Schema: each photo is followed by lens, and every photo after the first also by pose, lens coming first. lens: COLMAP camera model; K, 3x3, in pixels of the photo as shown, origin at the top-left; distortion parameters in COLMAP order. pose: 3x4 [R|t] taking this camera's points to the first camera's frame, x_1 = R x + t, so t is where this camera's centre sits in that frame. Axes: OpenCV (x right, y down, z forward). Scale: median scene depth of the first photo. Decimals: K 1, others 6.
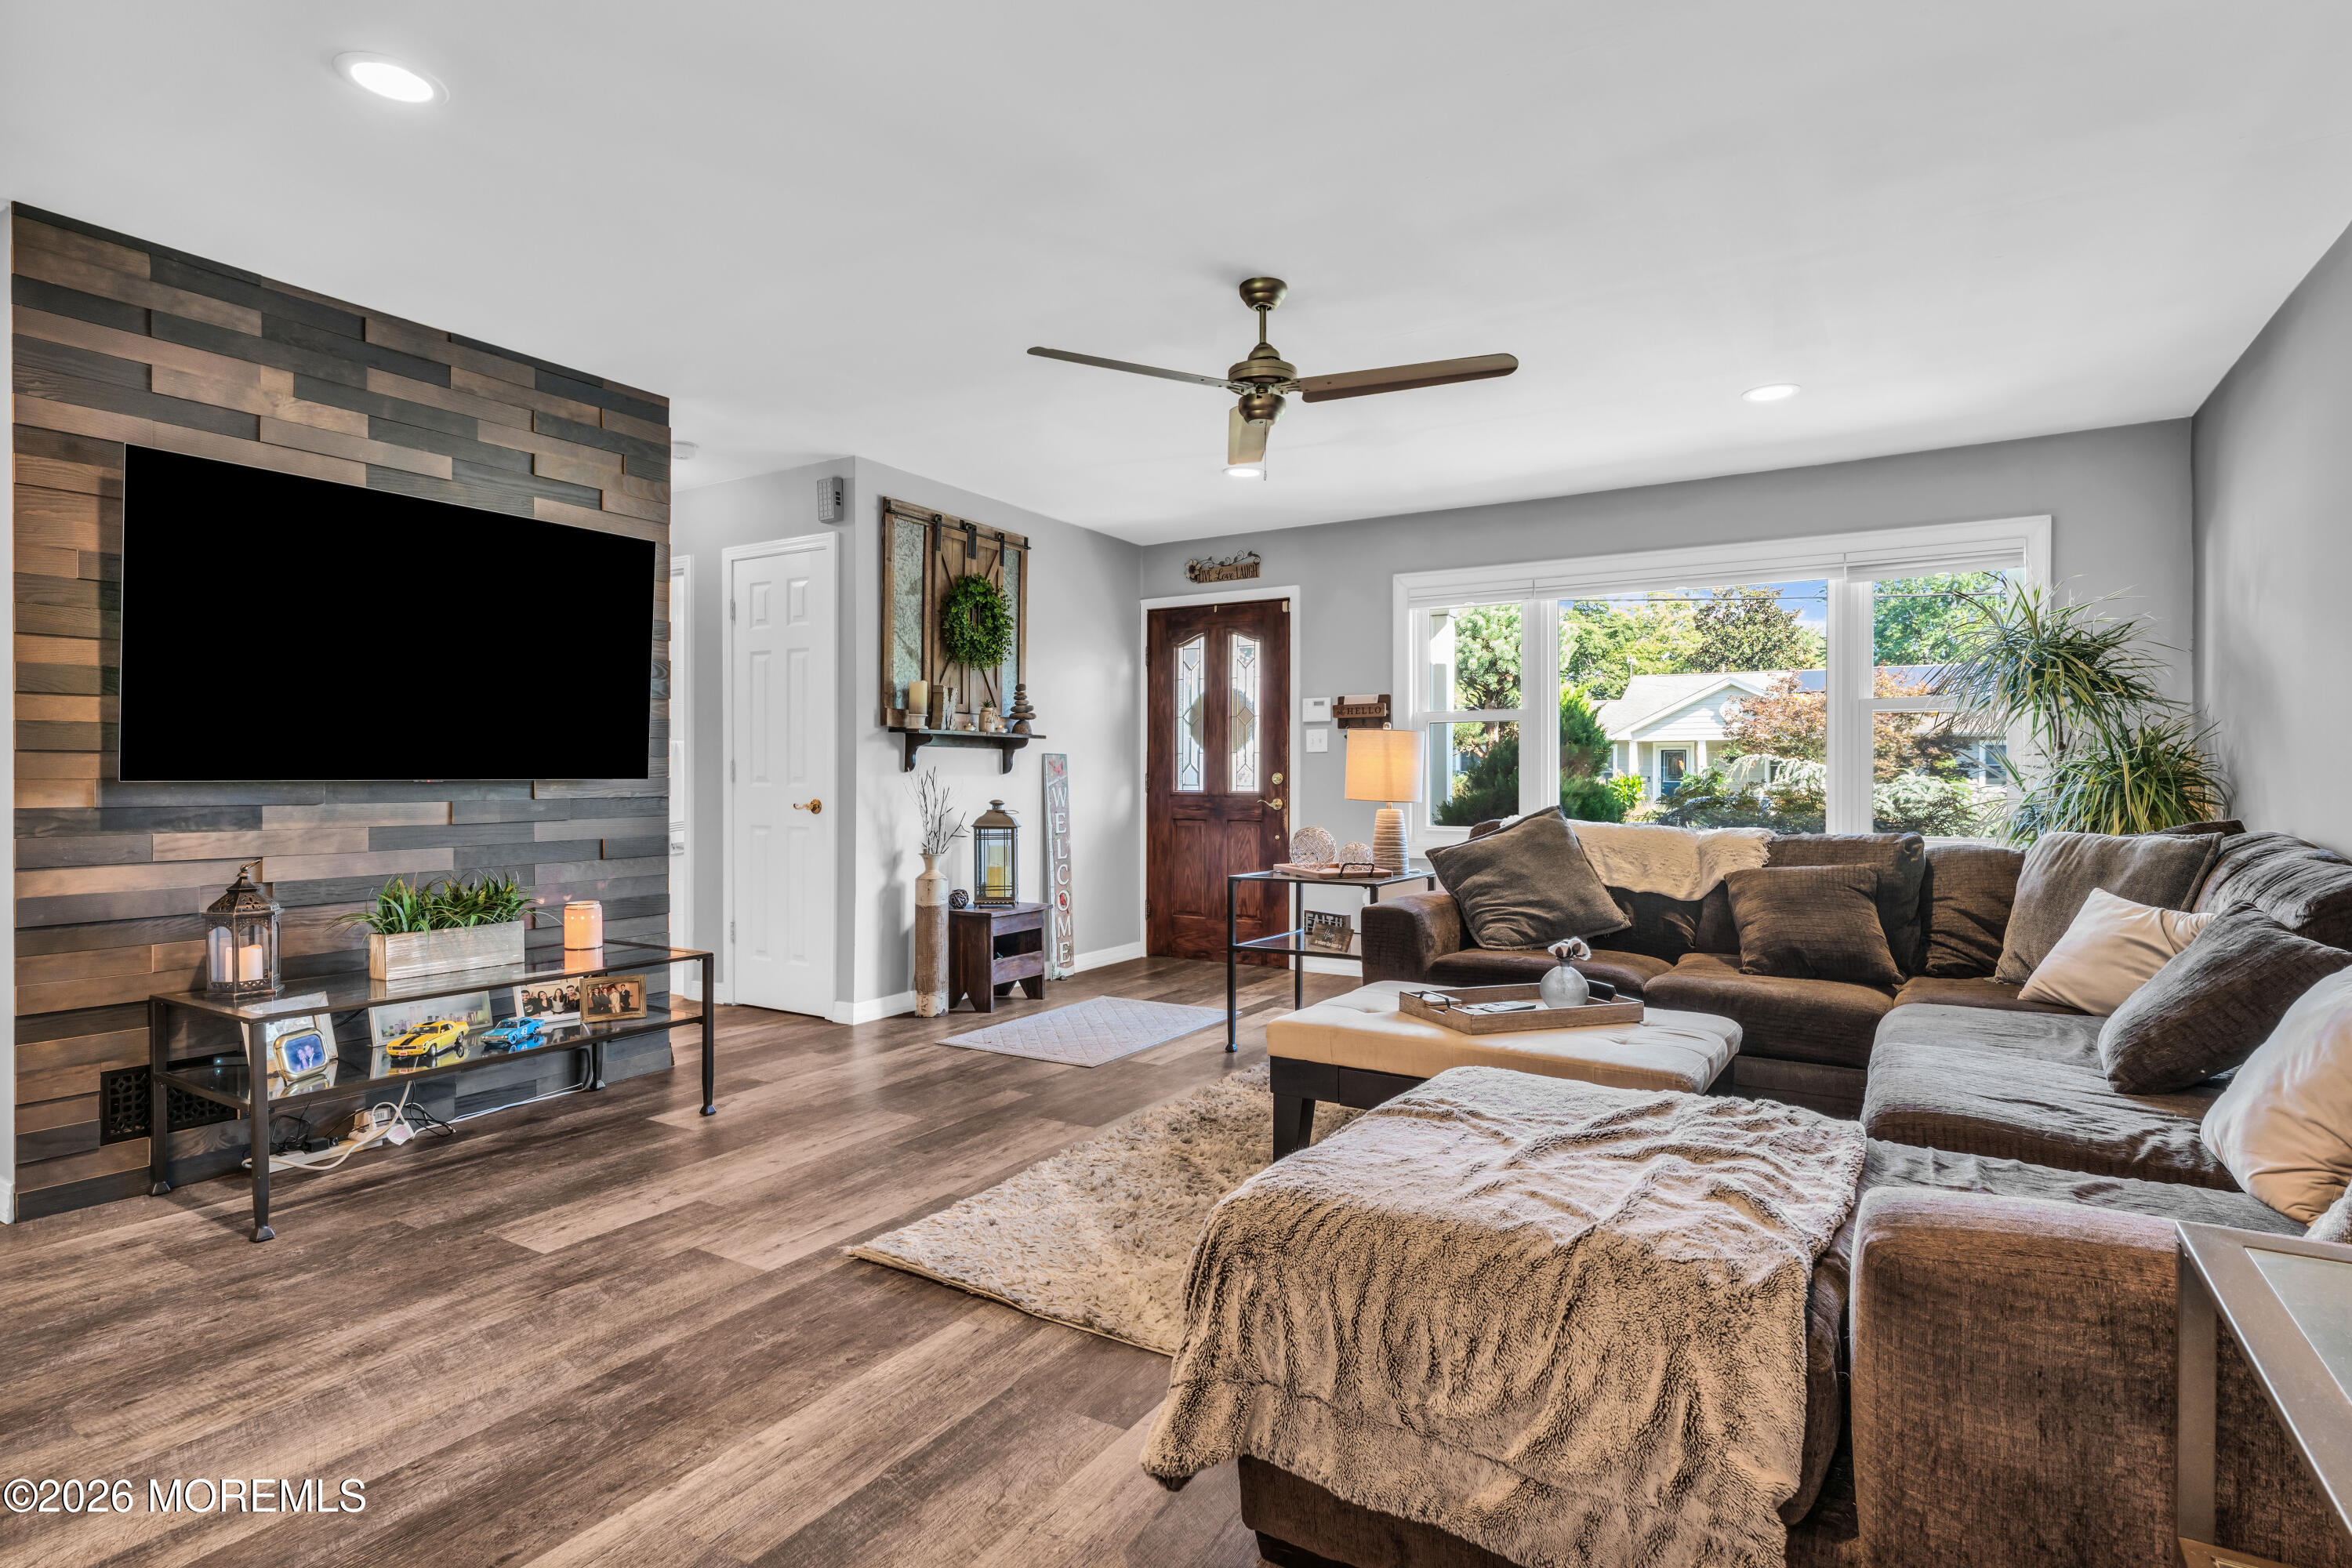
lens RADIAL K [[1198.4, 0, 1170.6], [0, 1198.4, 783.7], [0, 0, 1]] dist [-0.000455, -0.000821]
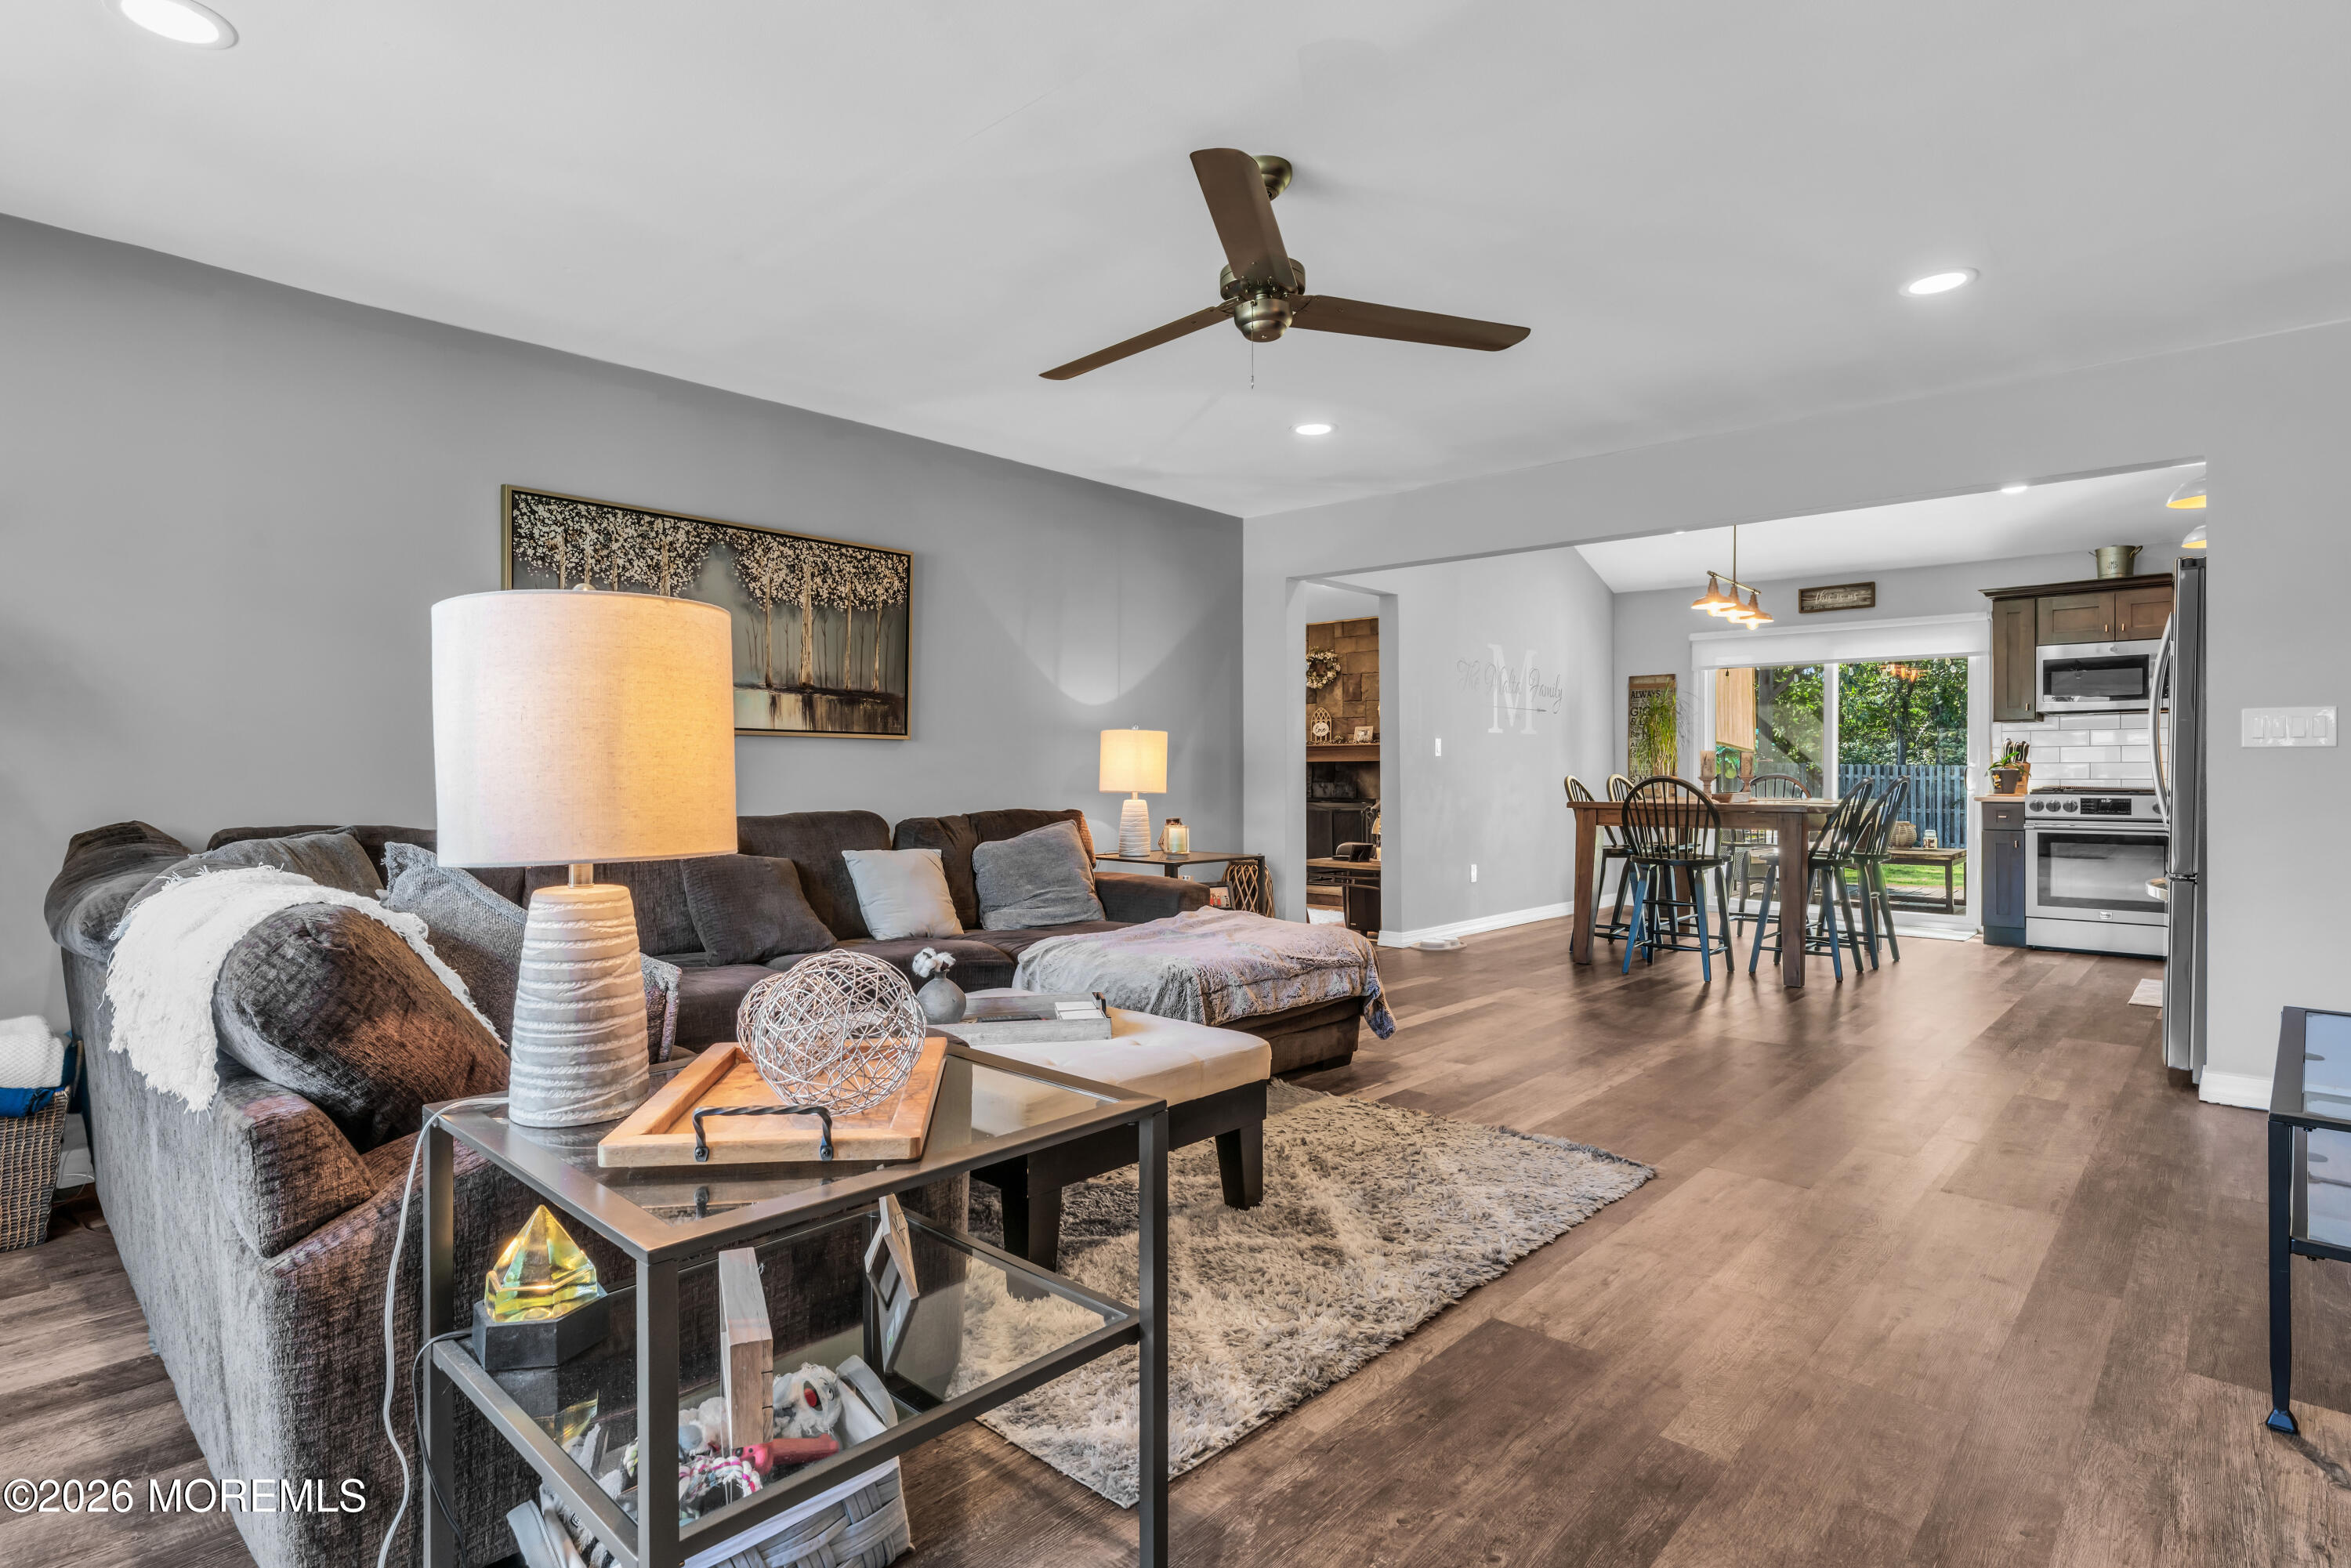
lens RADIAL K [[1190.7, 0, 1171.7], [0, 1190.7, 776.1], [0, 0, 1]] dist [-0.001553, -0.000525]
pose [[-0.981608, -0.000630, 0.190907, -0.014741], [0.001576, 0.999934, 0.011405, -0.008585], [-0.190901, 0.011496, -0.981542, 1.385887]]
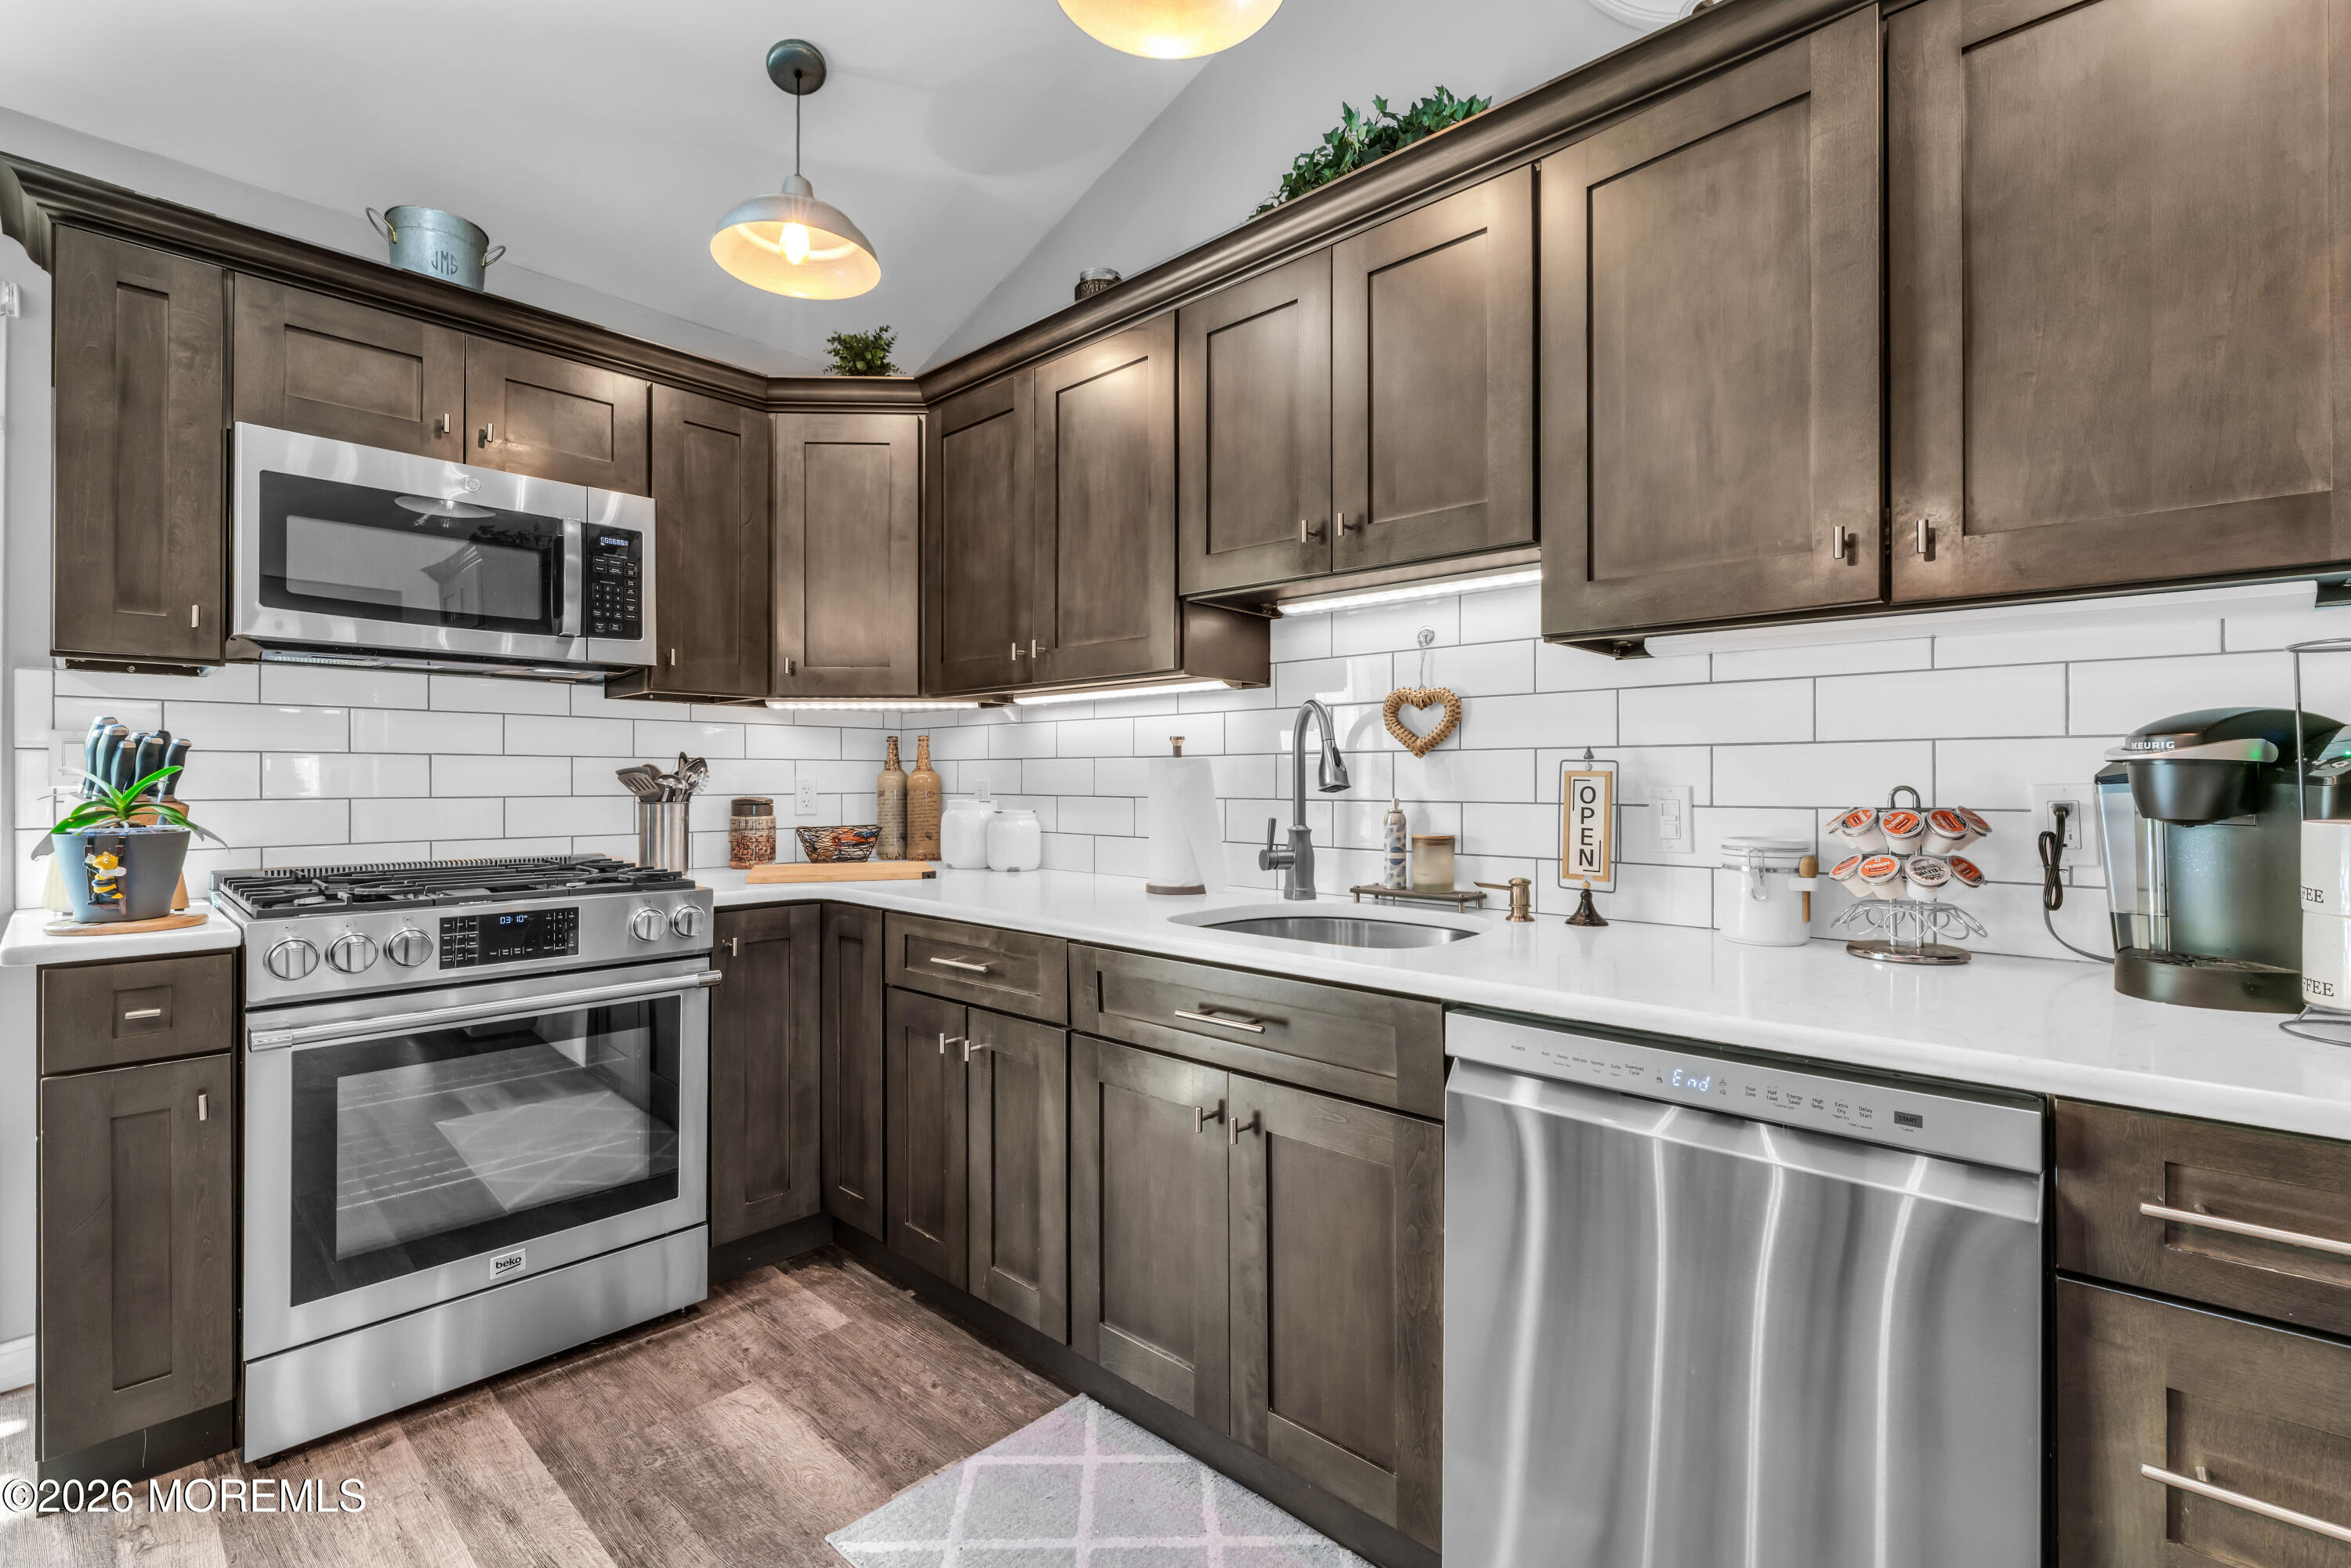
lens RADIAL K [[1046.5, 0, 1176.1], [0, 1046.5, 779.5], [0, 0, 1]] dist [-0.000094, -0.000366]
pose [[-0.193043, -0.002833, -0.981186, -0.540824], [-0.008343, 0.999964, -0.001246, -0.019566], [0.981155, 0.007945, -0.193060, -0.041340]]
